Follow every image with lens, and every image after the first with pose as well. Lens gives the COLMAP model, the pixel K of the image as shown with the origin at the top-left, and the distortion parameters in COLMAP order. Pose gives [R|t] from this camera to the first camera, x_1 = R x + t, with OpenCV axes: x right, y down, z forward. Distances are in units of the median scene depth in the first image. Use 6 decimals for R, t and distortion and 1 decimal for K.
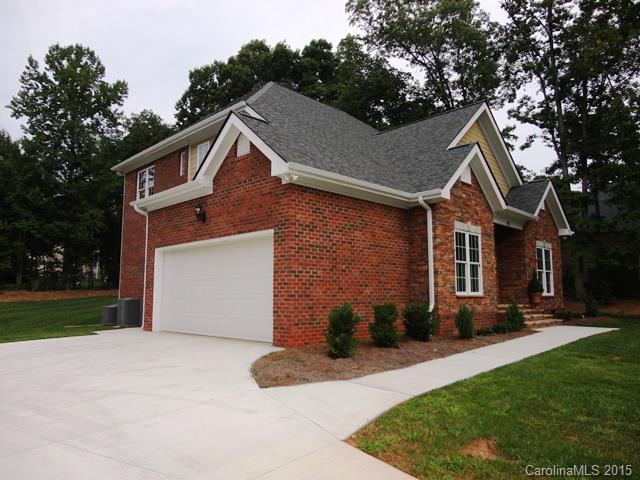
lens RADIAL K [[461.4, 0, 320.0], [0, 461.4, 240.0], [0, 0, 1]] dist [-0.000496, -0.004571]
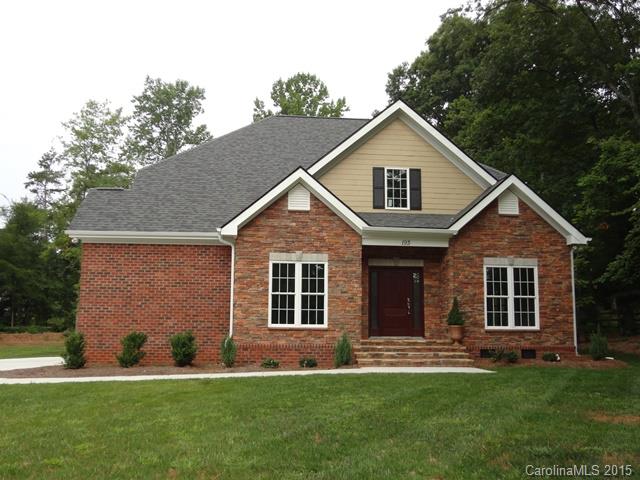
lens RADIAL K [[617.1, 0, 320.0], [0, 617.1, 240.0], [0, 0, 1]] dist [-0.038769, -0.007633]
pose [[0.772618, -0.085760, -0.629052, 0.820986], [0.068202, 0.996312, -0.052061, 0.005408], [0.631197, -0.002680, 0.775618, 0.023675]]
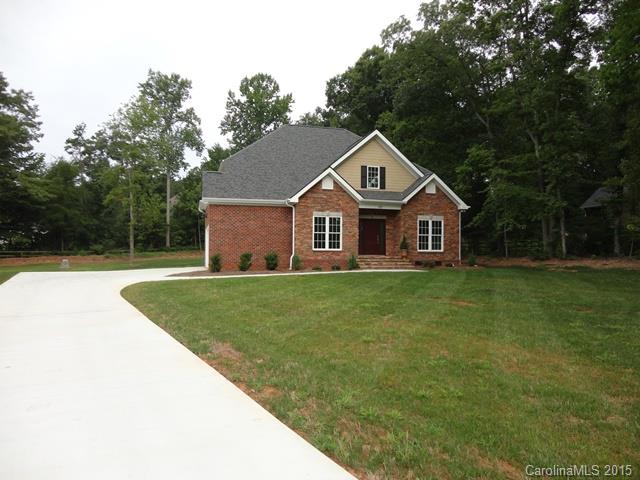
lens RADIAL K [[461.4, 0, 320.0], [0, 461.4, 240.0], [0, 0, 1]] dist [-0.000496, -0.004571]
pose [[0.870737, -0.008725, -0.491672, 0.845325], [0.051409, 0.995979, 0.073370, -0.042095], [0.489055, -0.089162, 0.867684, -0.438962]]
